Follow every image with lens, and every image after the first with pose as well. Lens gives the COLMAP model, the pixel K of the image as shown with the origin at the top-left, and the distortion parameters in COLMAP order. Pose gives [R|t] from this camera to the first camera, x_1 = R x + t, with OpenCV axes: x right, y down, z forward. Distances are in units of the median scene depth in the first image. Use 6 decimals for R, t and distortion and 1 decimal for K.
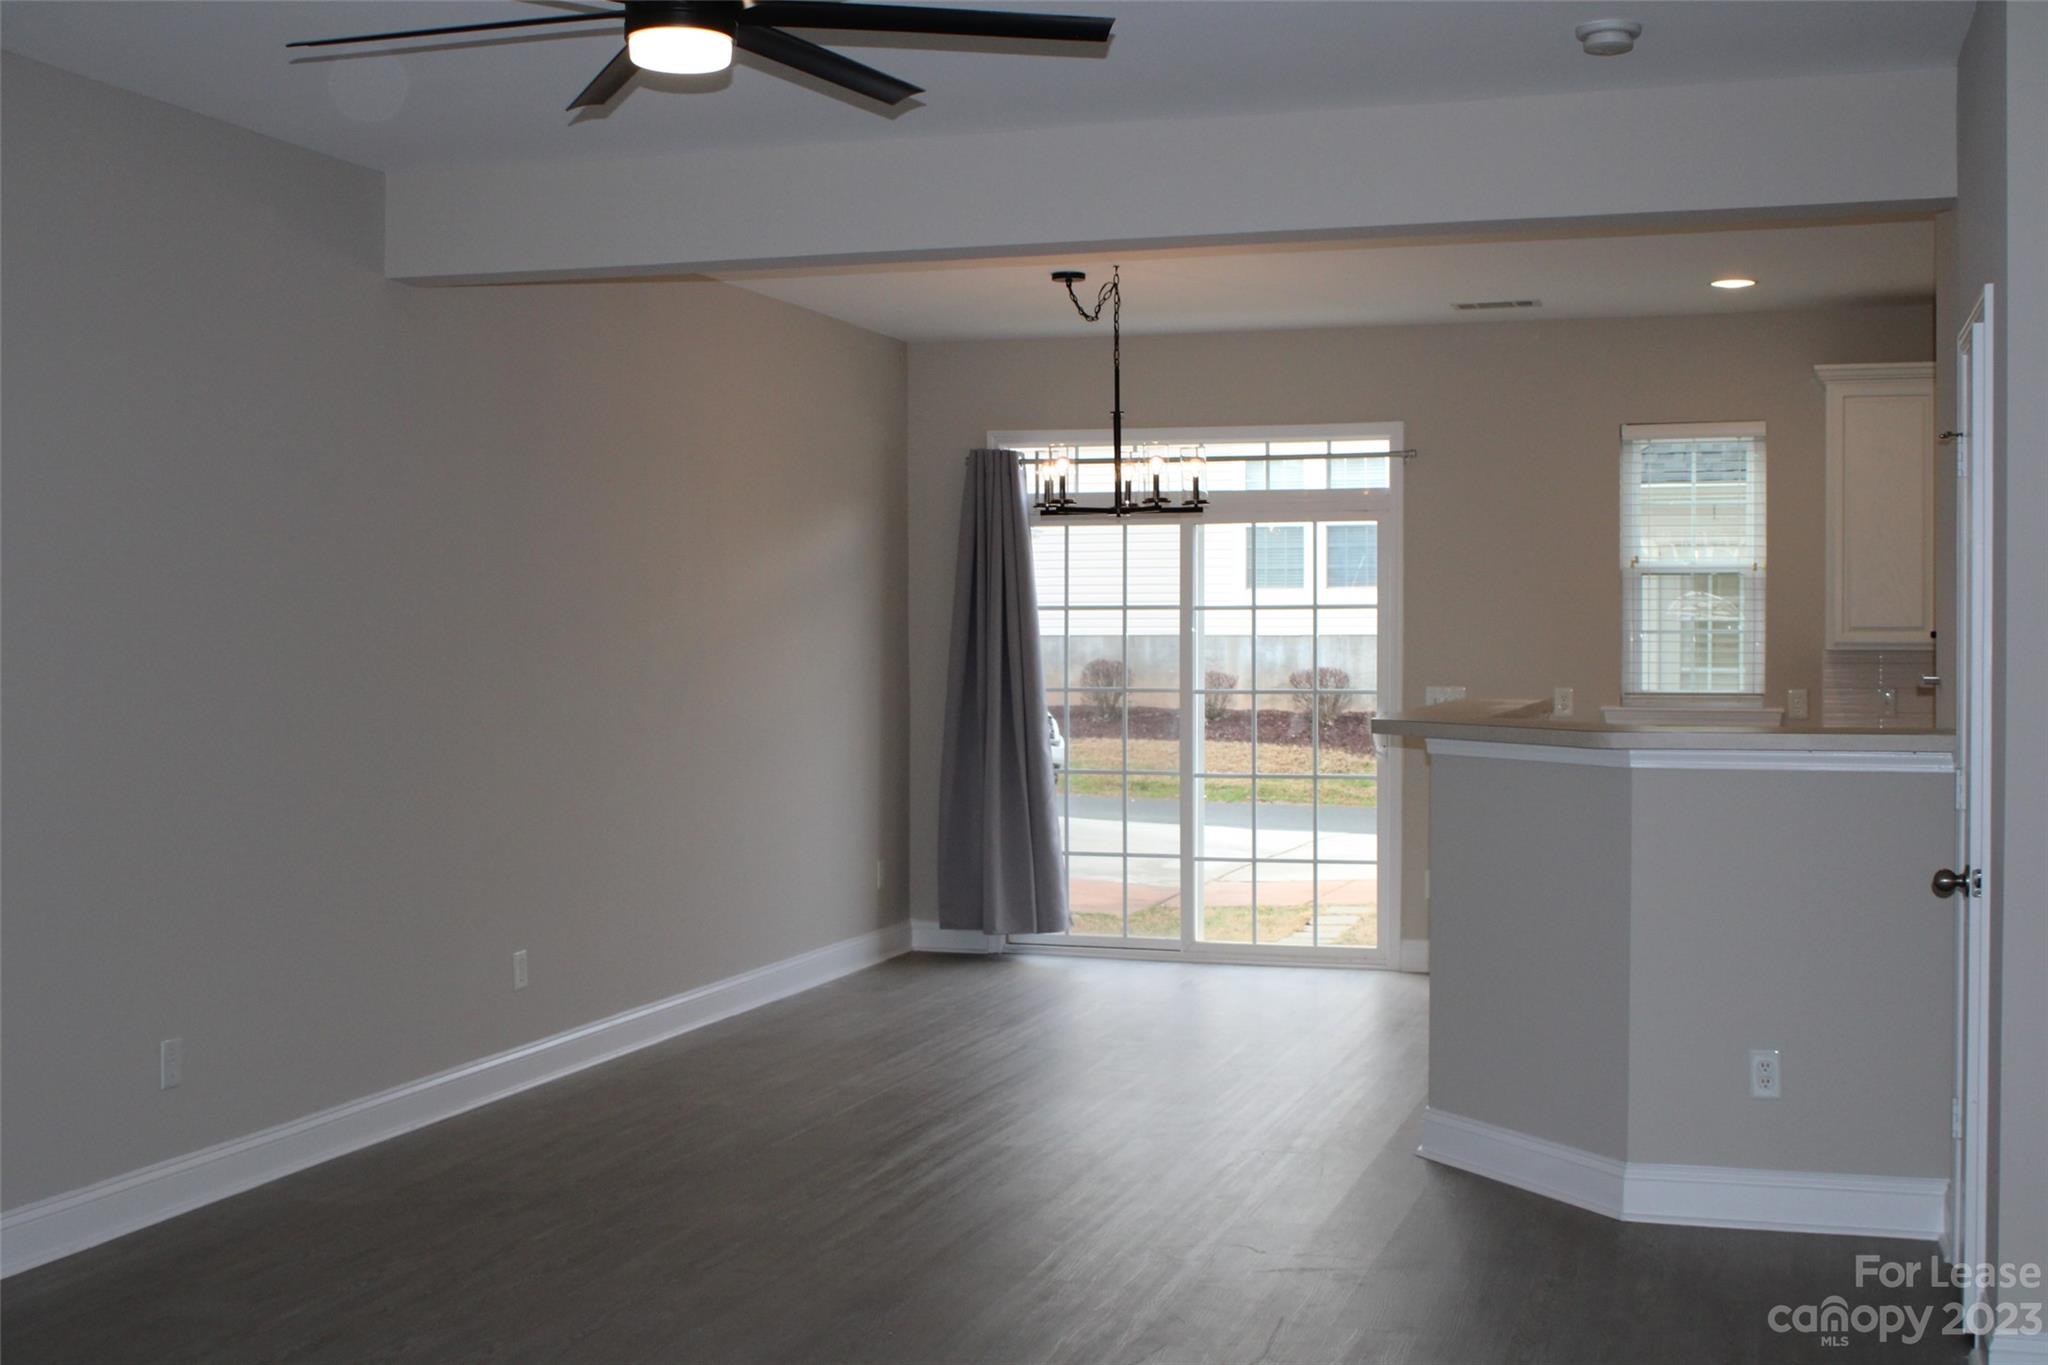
lens RADIAL K [[2393.2, 0, 1044.2], [0, 2393.2, 690.4], [0, 0, 1]] dist [-0.065123, 0.000000]
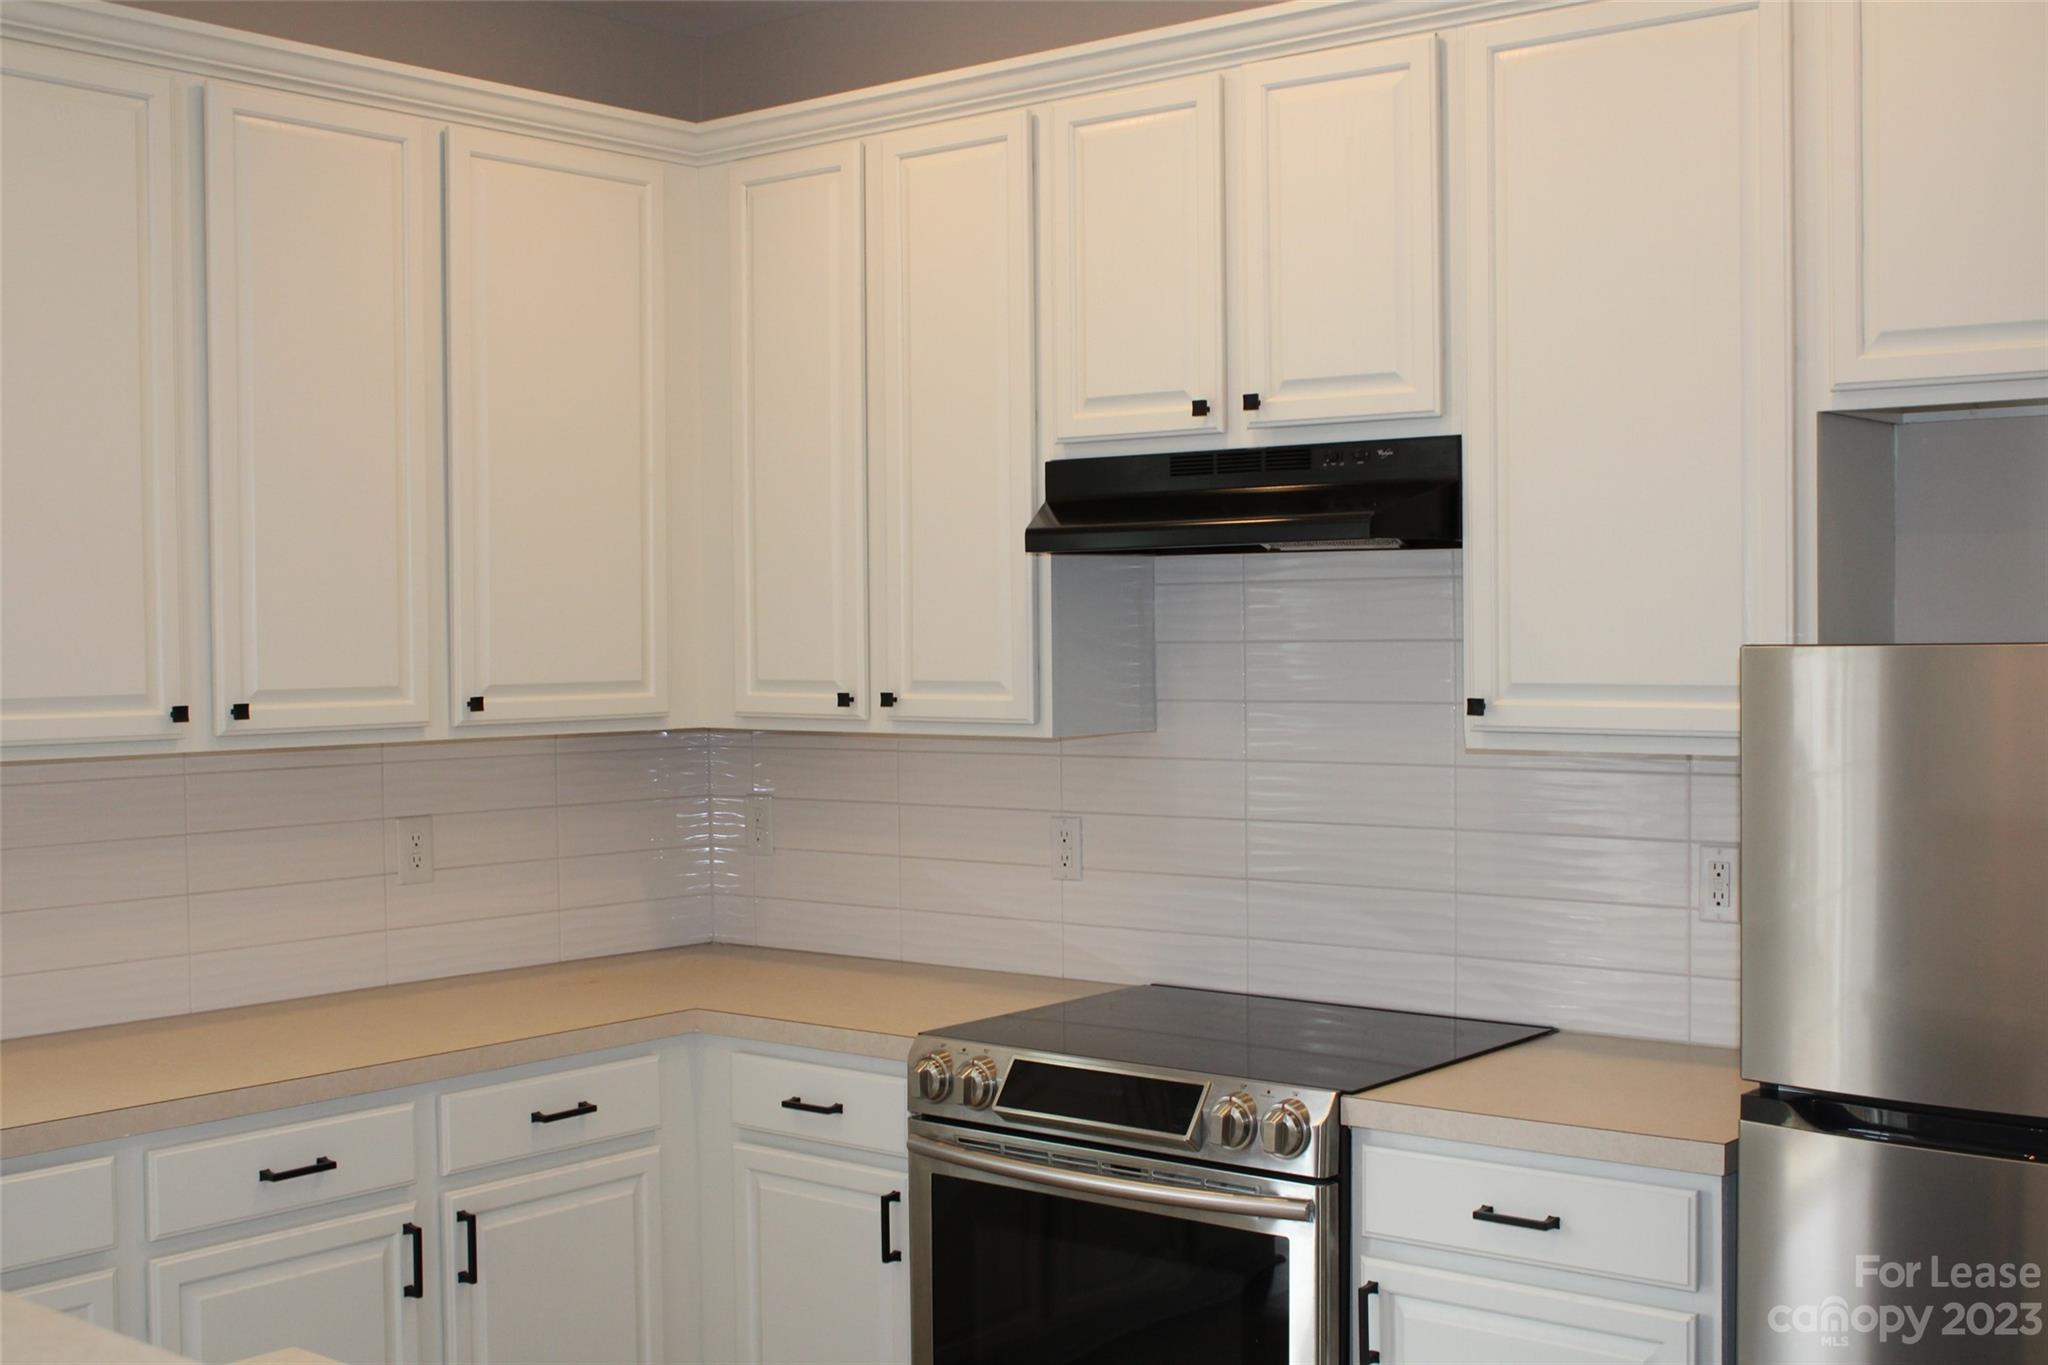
lens RADIAL K [[2393.2, 0, 1063.4], [0, 2393.2, 671.6], [0, 0, 1]] dist [-0.065123, 0.000000]
pose [[0.362698, -0.017321, 0.931746, 0.059587], [0.029942, 0.999528, 0.006926, -0.026944], [-0.931425, 0.025387, 0.363046, 0.672546]]
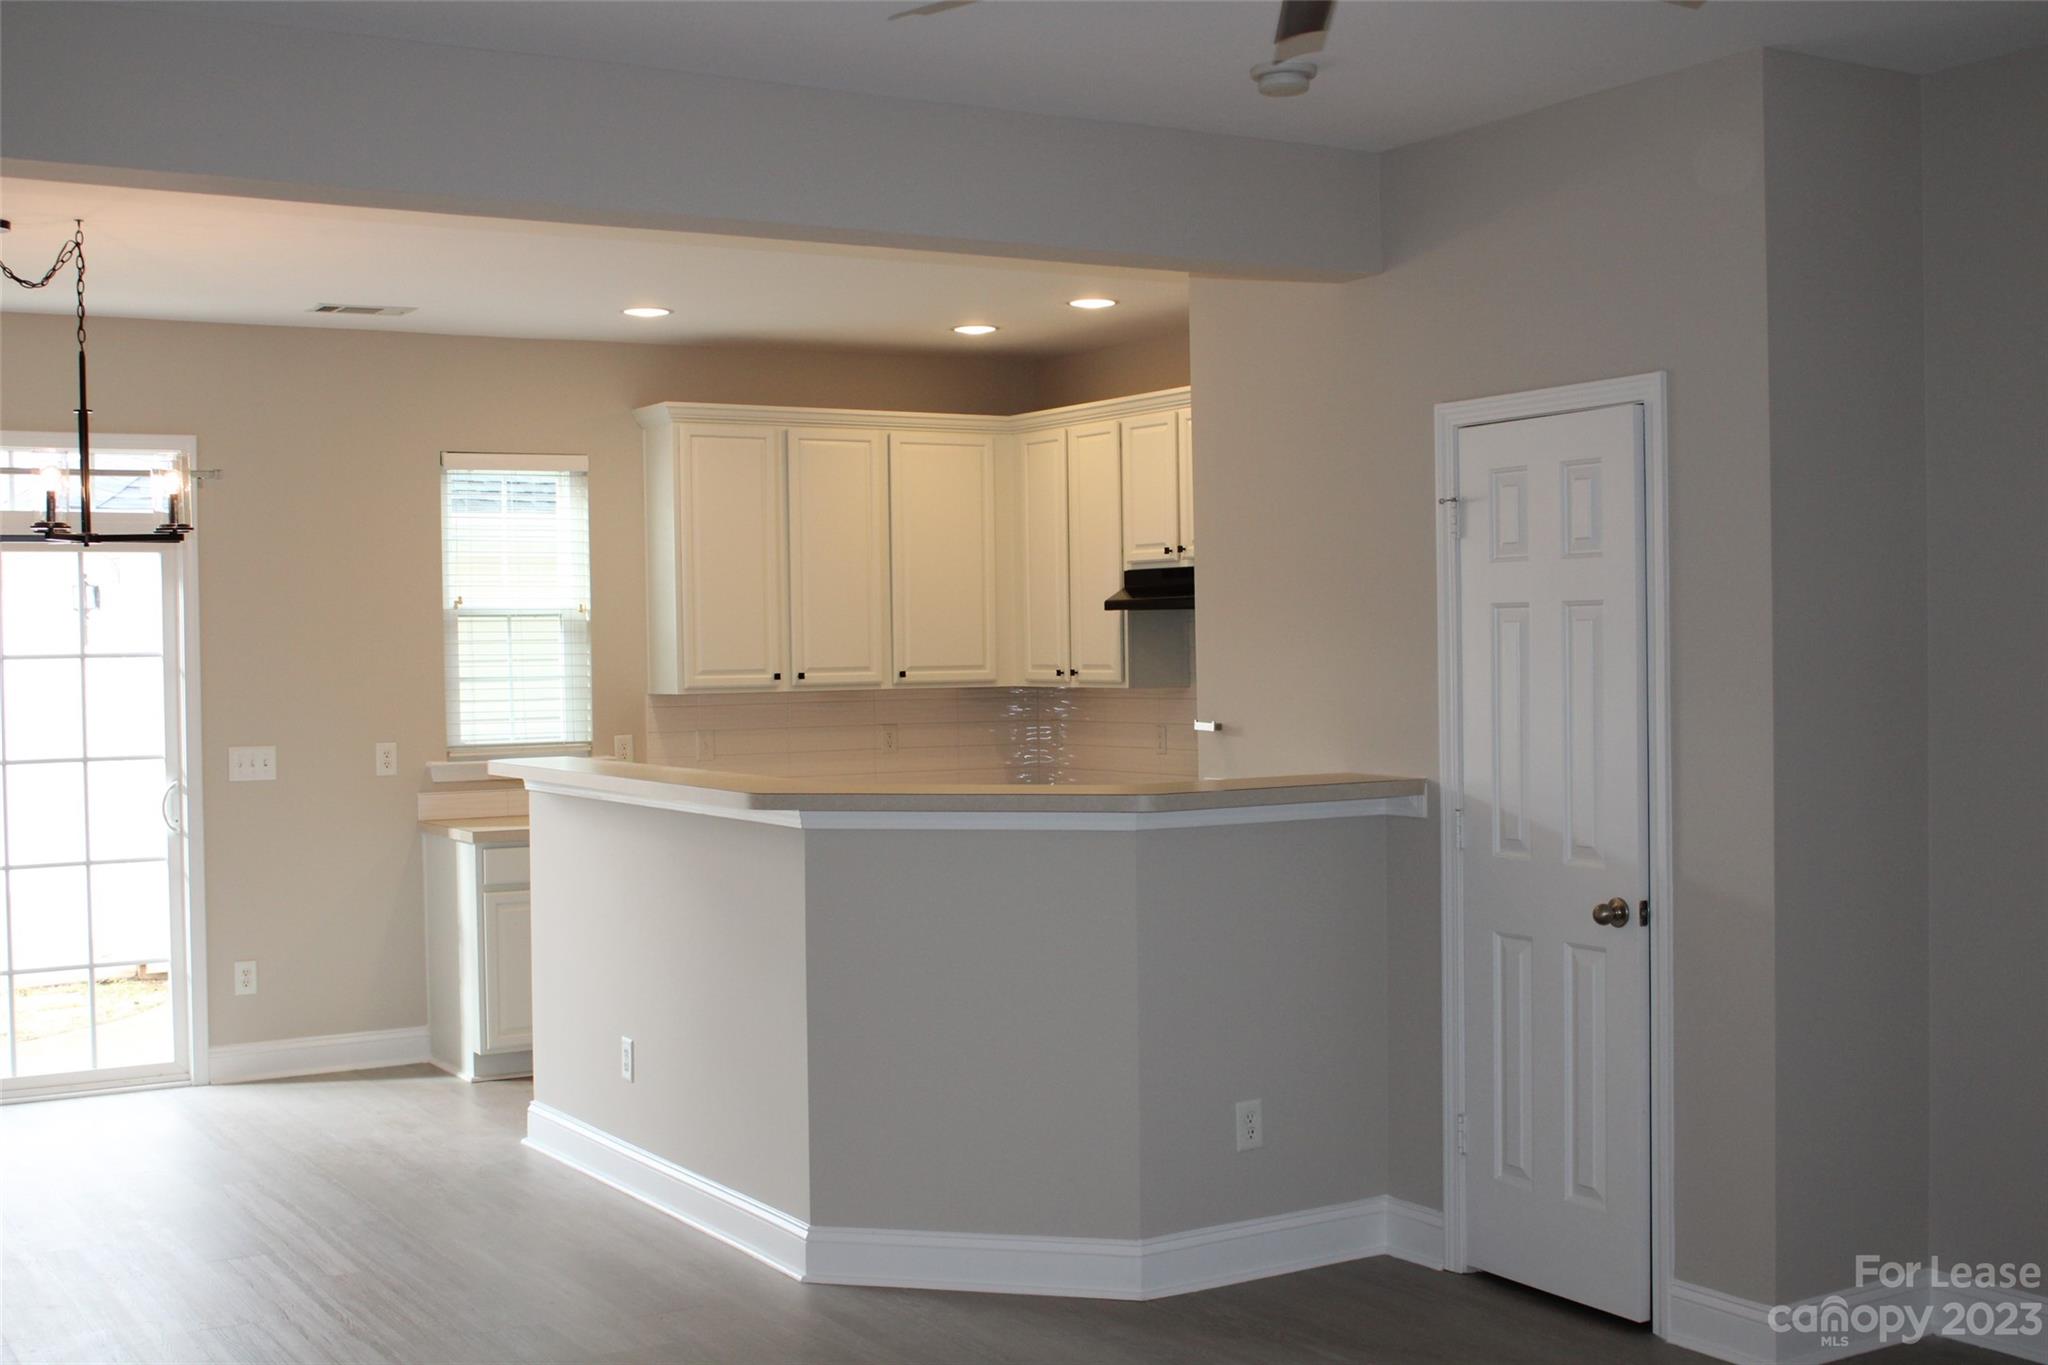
lens RADIAL K [[2393.2, 0, 1047.0], [0, 2393.2, 685.1], [0, 0, 1]] dist [-0.065123, 0.000000]
pose [[0.649318, -0.020338, 0.760245, -0.302398], [0.029852, 0.999554, 0.001244, -0.016646], [-0.759931, 0.021887, 0.649635, 0.233756]]
